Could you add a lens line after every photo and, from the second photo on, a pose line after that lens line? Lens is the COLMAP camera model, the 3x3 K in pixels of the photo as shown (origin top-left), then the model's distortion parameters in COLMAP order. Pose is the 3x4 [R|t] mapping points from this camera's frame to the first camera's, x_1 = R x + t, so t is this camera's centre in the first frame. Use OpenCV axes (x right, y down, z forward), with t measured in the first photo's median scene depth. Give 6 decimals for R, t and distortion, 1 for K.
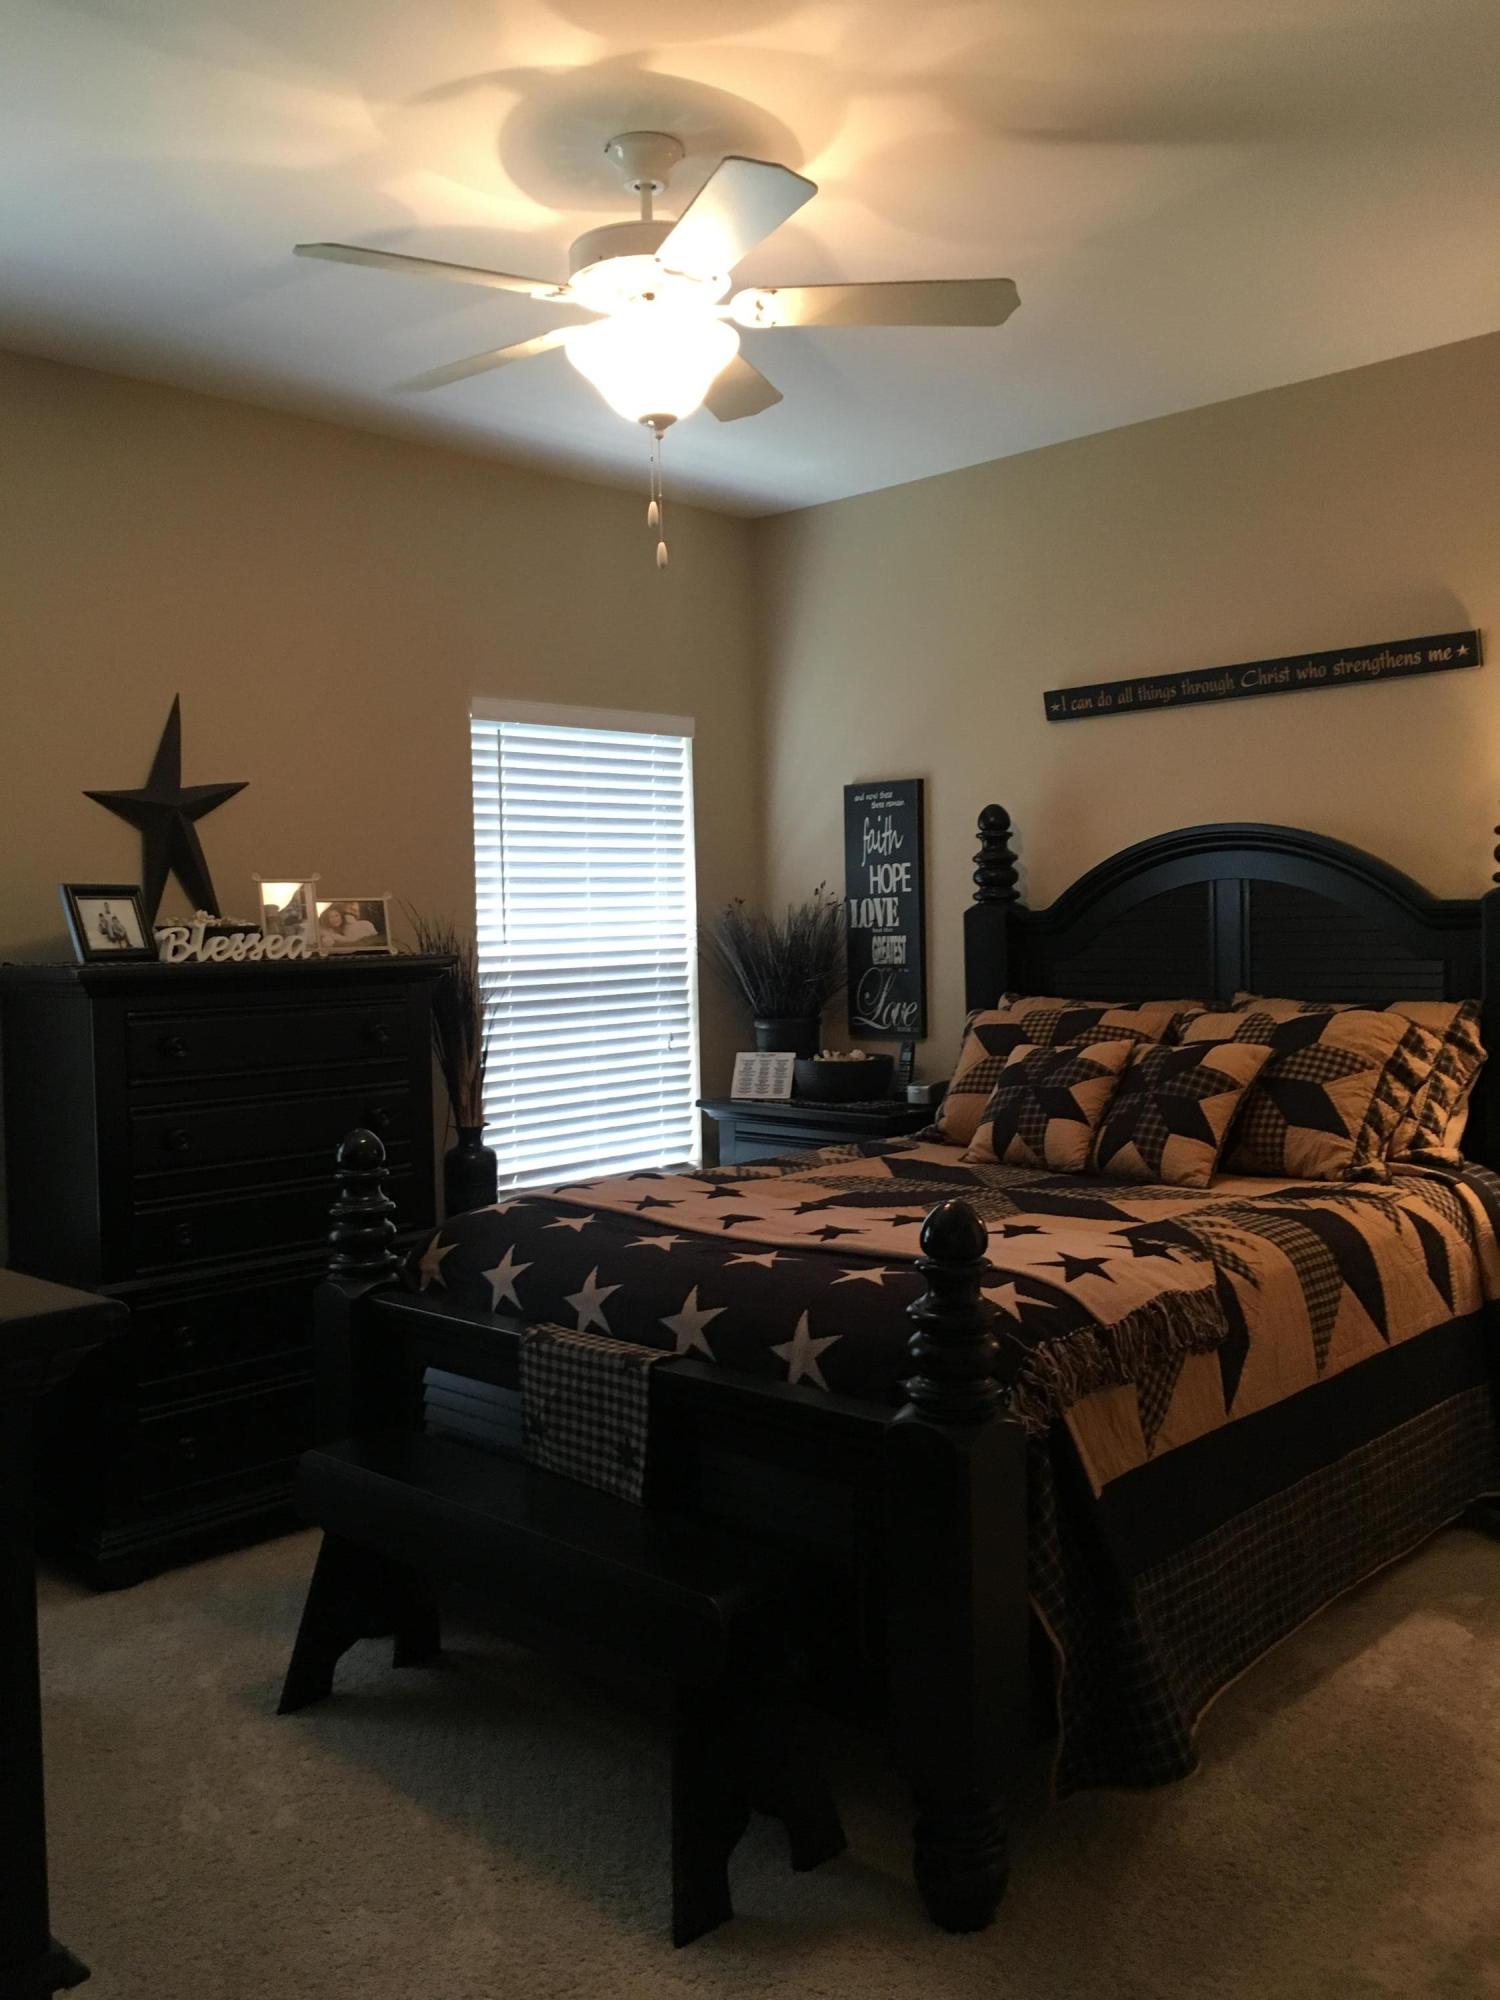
lens RADIAL K [[1701.2, 0, 746.0], [0, 1701.2, 1004.0], [0, 0, 1]] dist [0.064230, -0.093563]
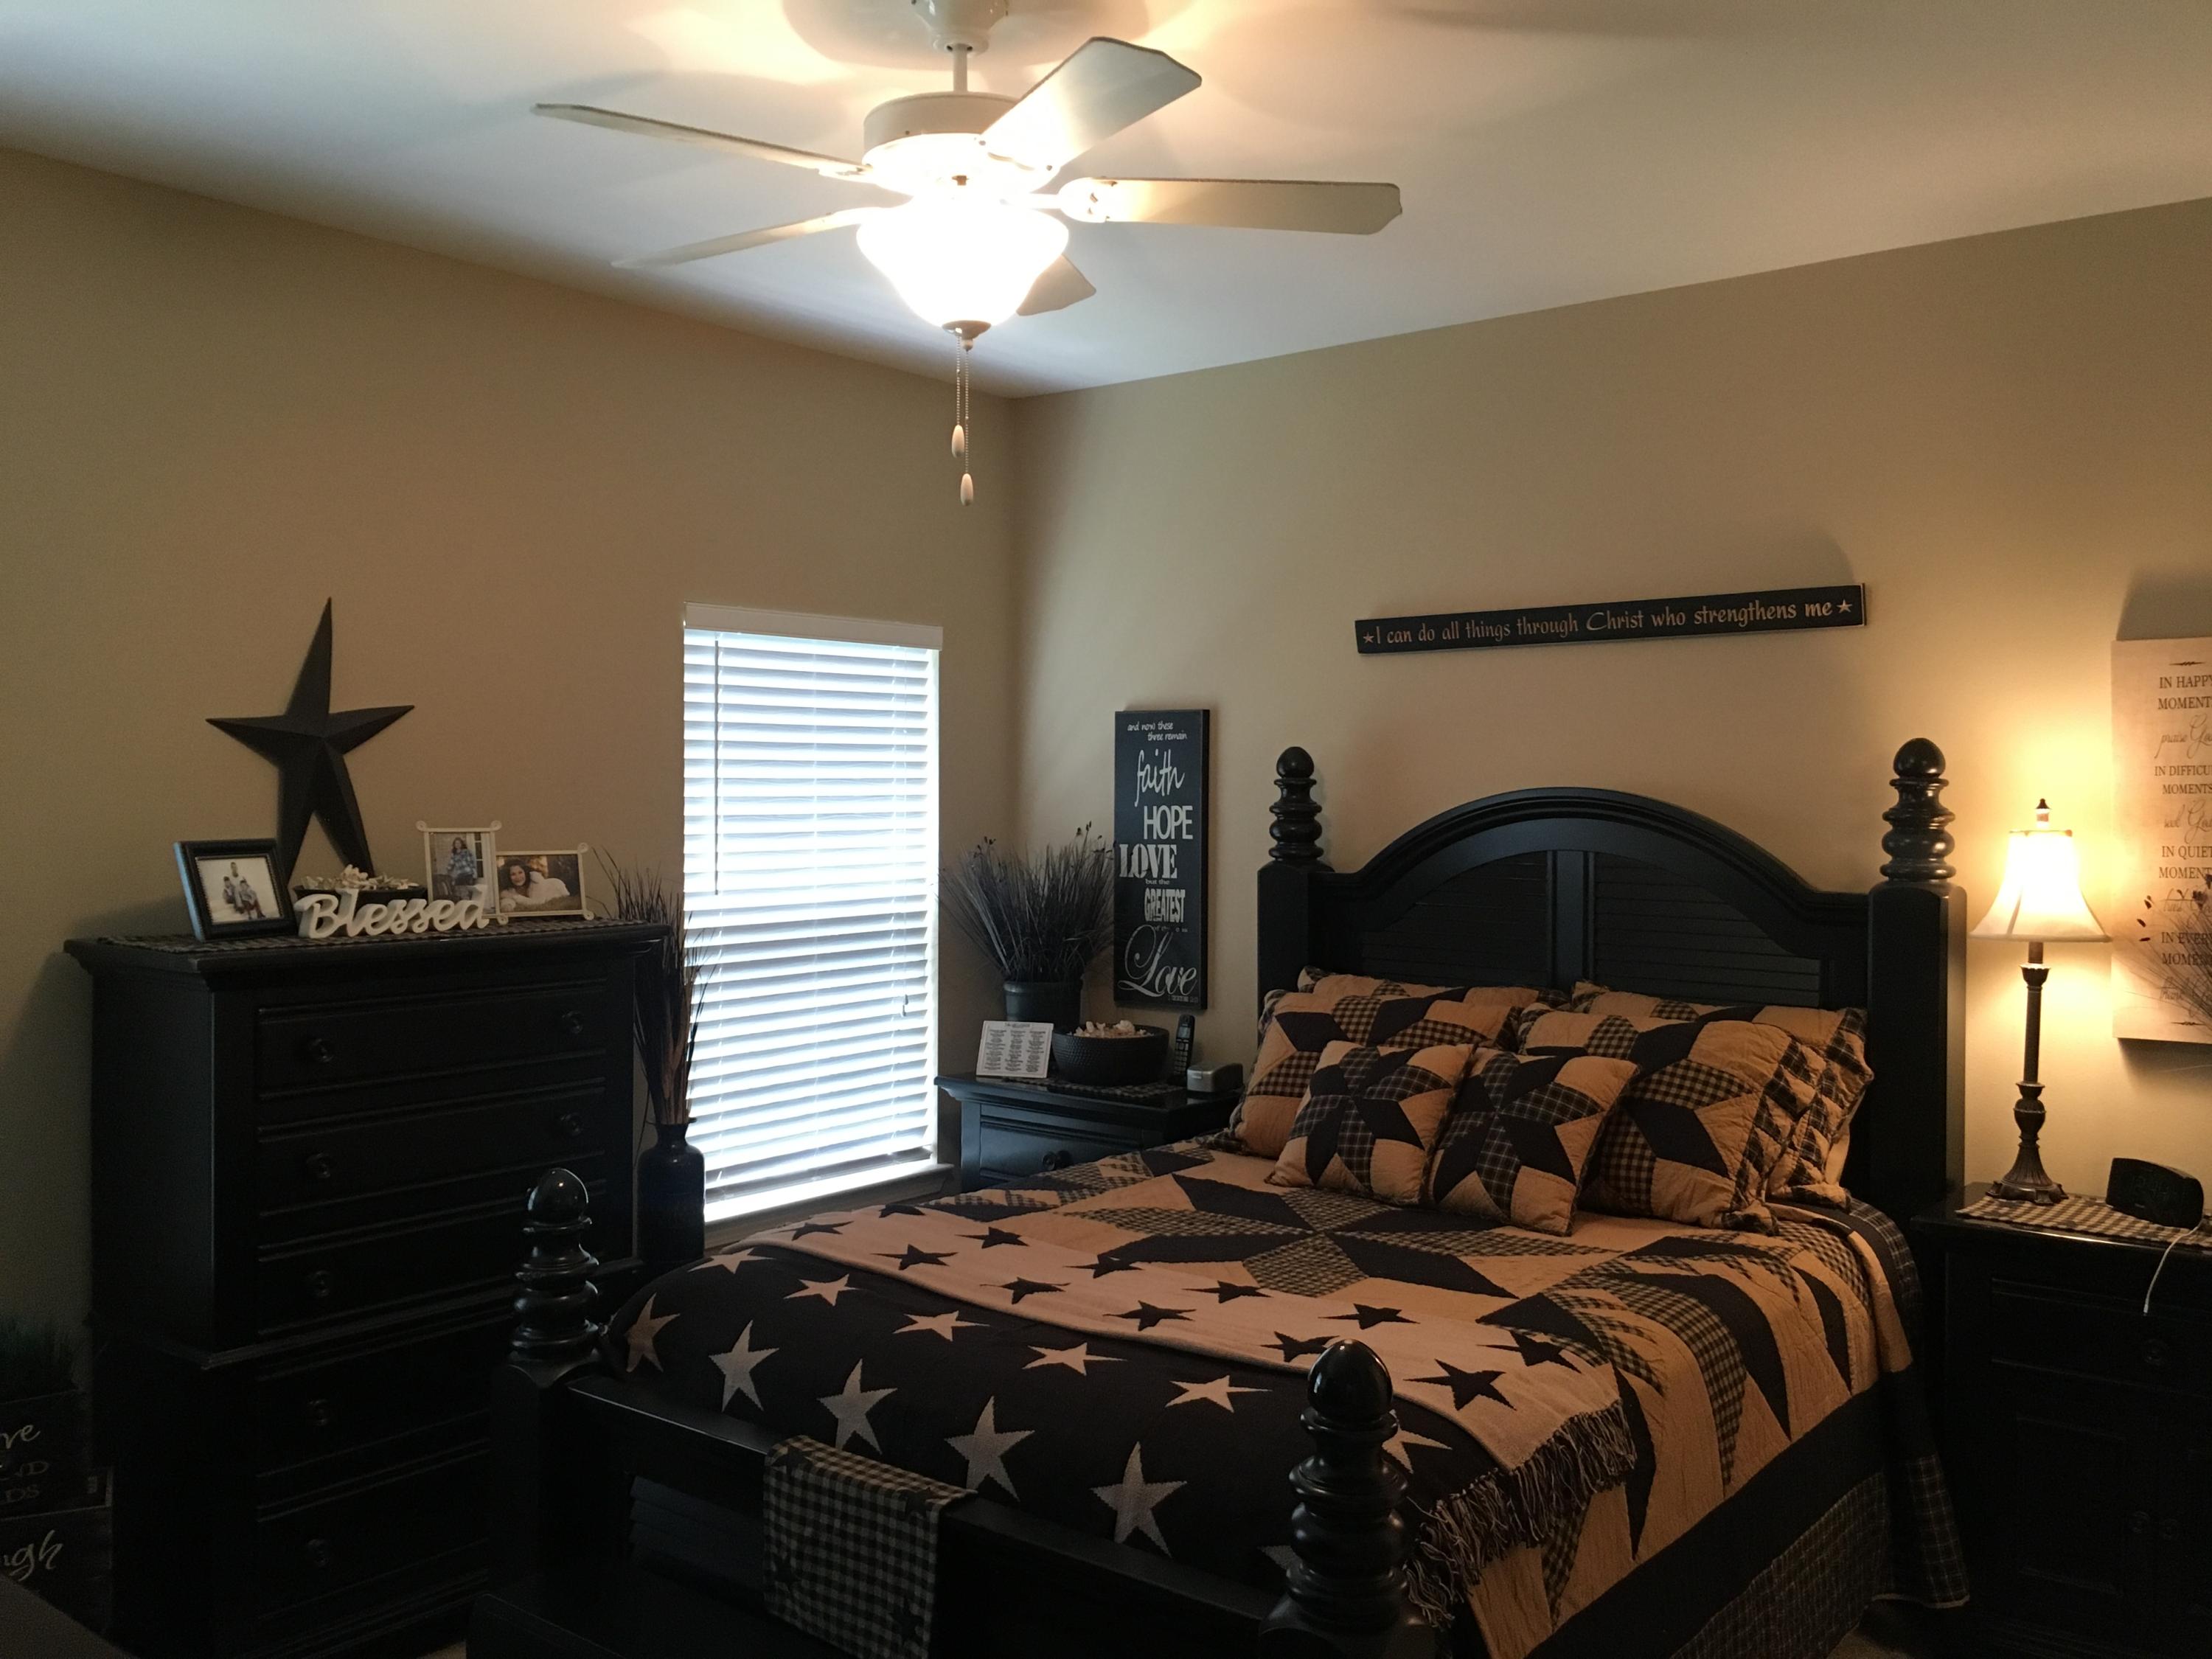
lens RADIAL K [[1881.6, 0, 1097.4], [0, 1881.6, 827.5], [0, 0, 1]] dist [0.064230, -0.093563]
pose [[0.995568, 0.025541, 0.090514, -0.050971], [-0.023140, 0.999354, -0.027488, -0.060512], [-0.091158, 0.025271, 0.995516, 0.075284]]
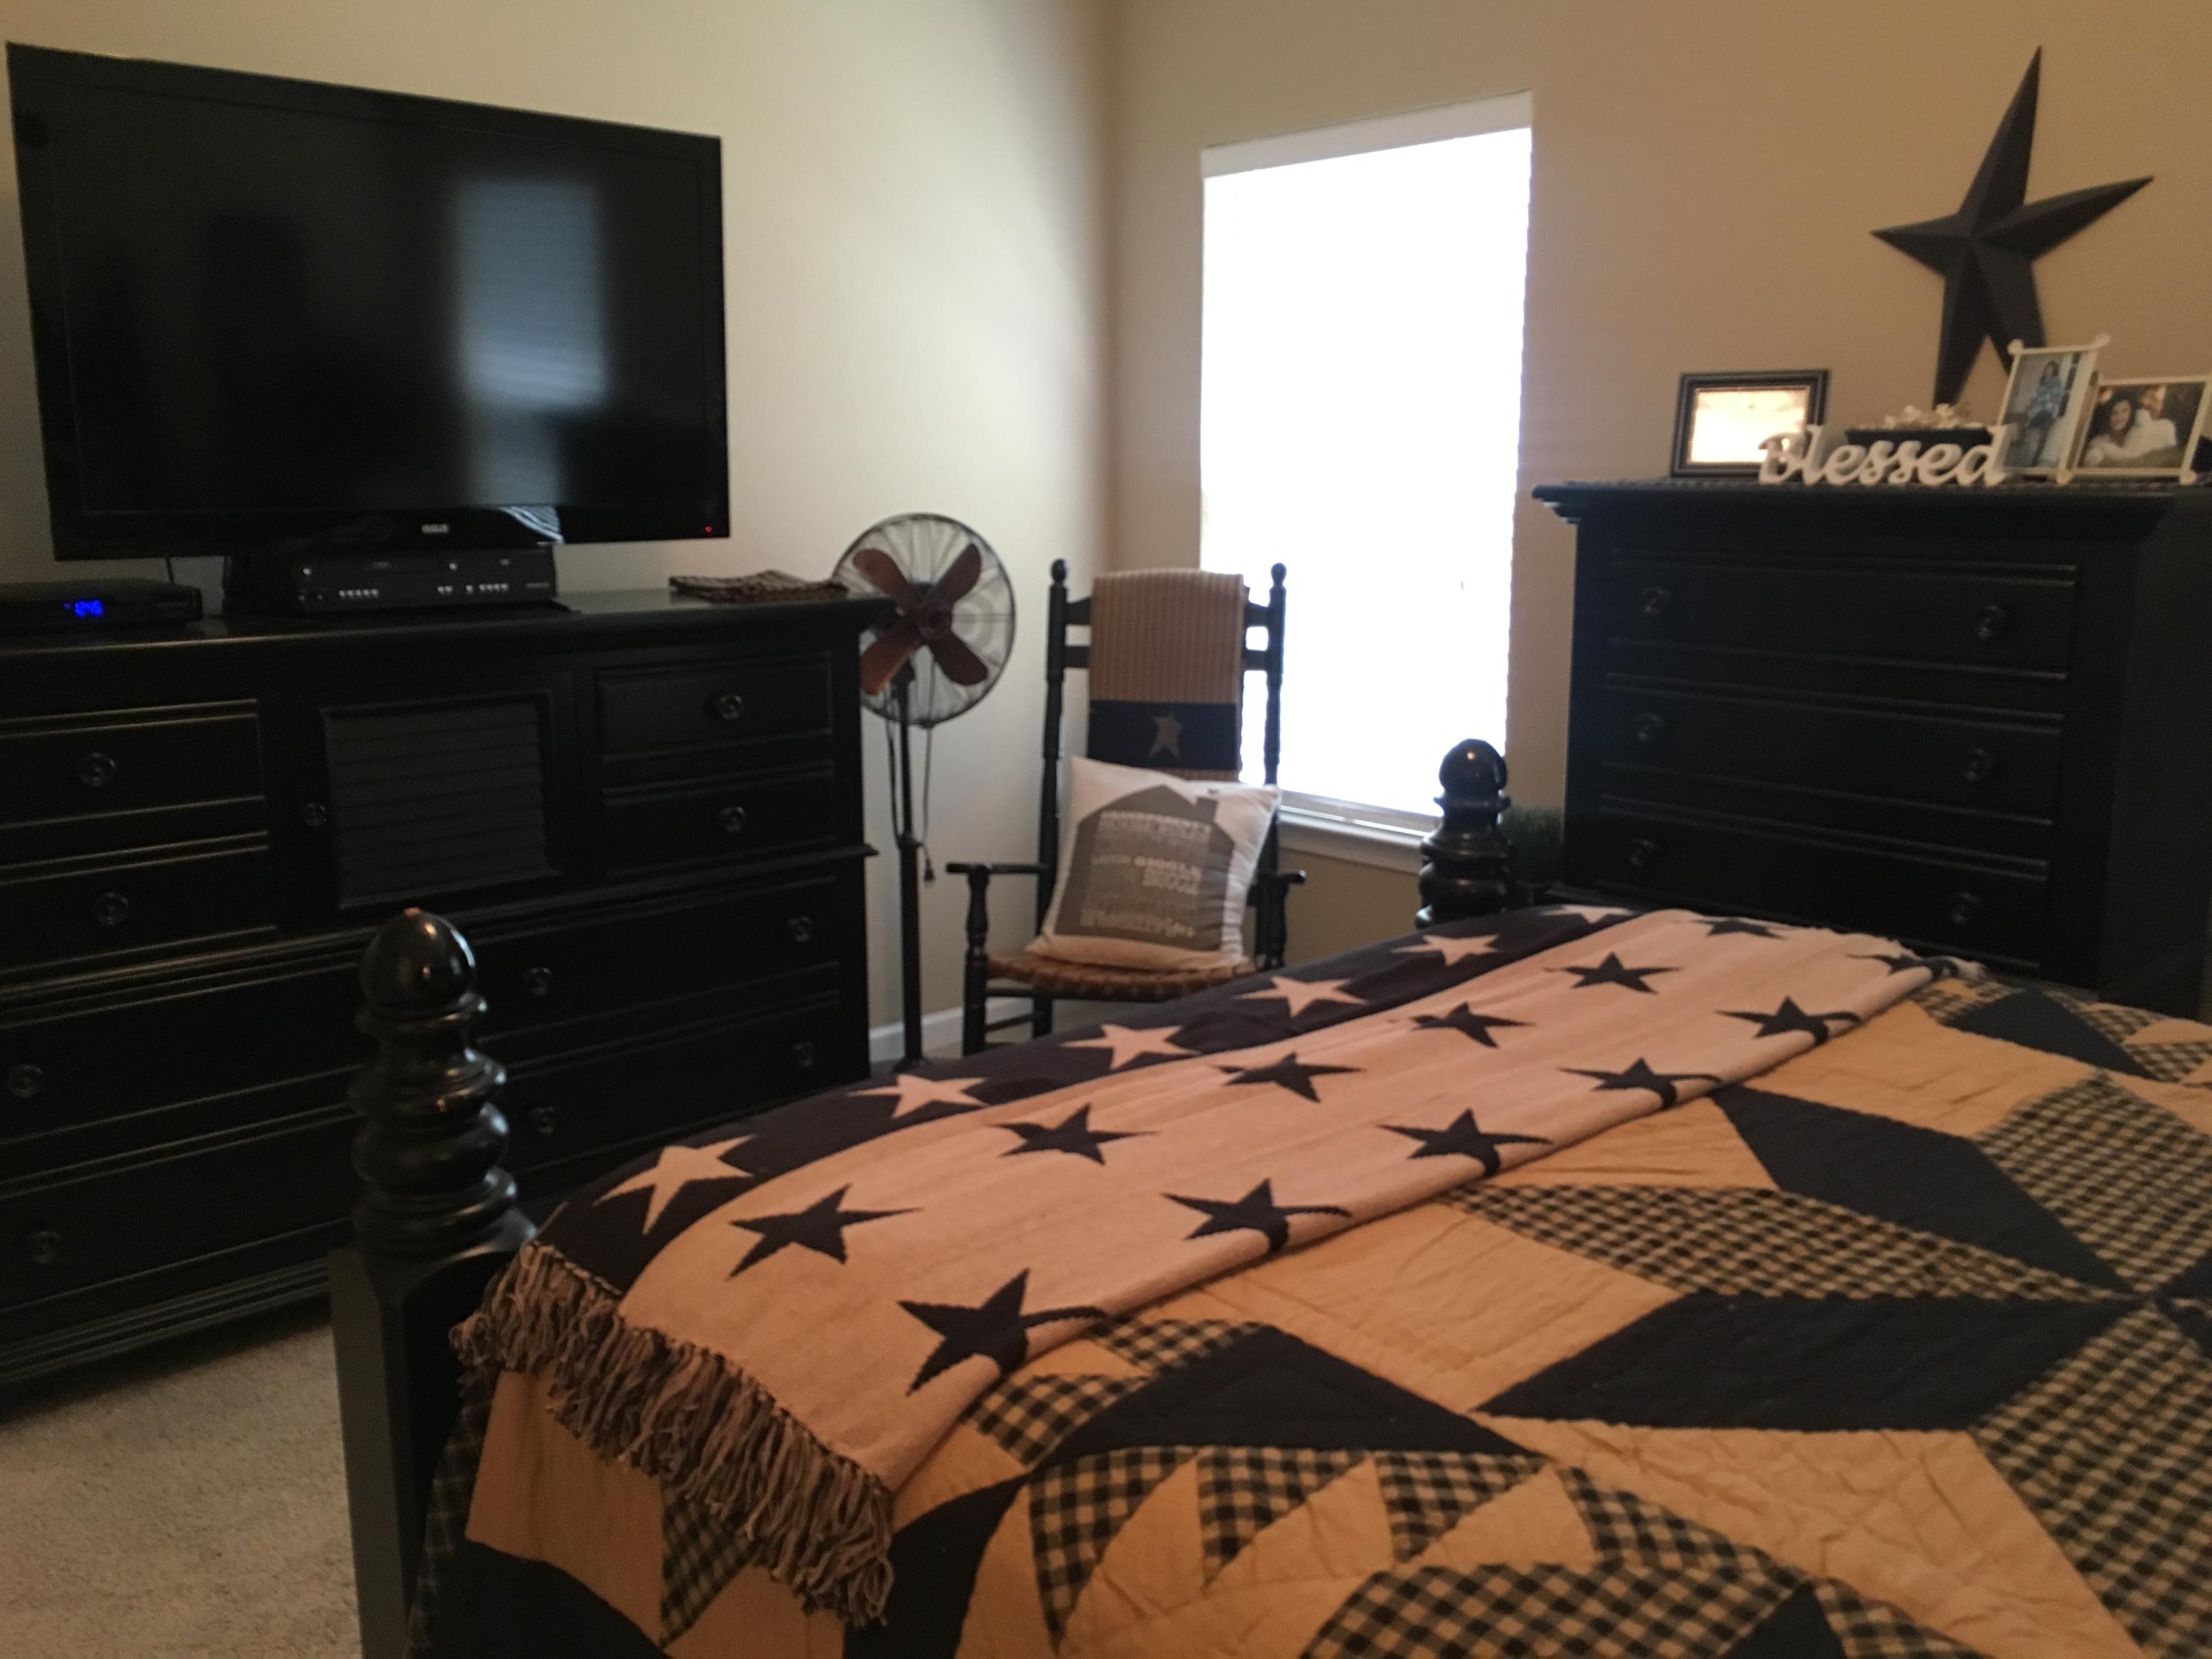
lens RADIAL K [[1881.6, 0, 1098.5], [0, 1881.6, 832.6], [0, 0, 1]] dist [0.064230, -0.093563]
pose [[-0.079189, 0.213810, -0.973660, 0.468114], [-0.042031, 0.975143, 0.217554, -0.042423], [0.995973, 0.058152, -0.068234, 0.791154]]
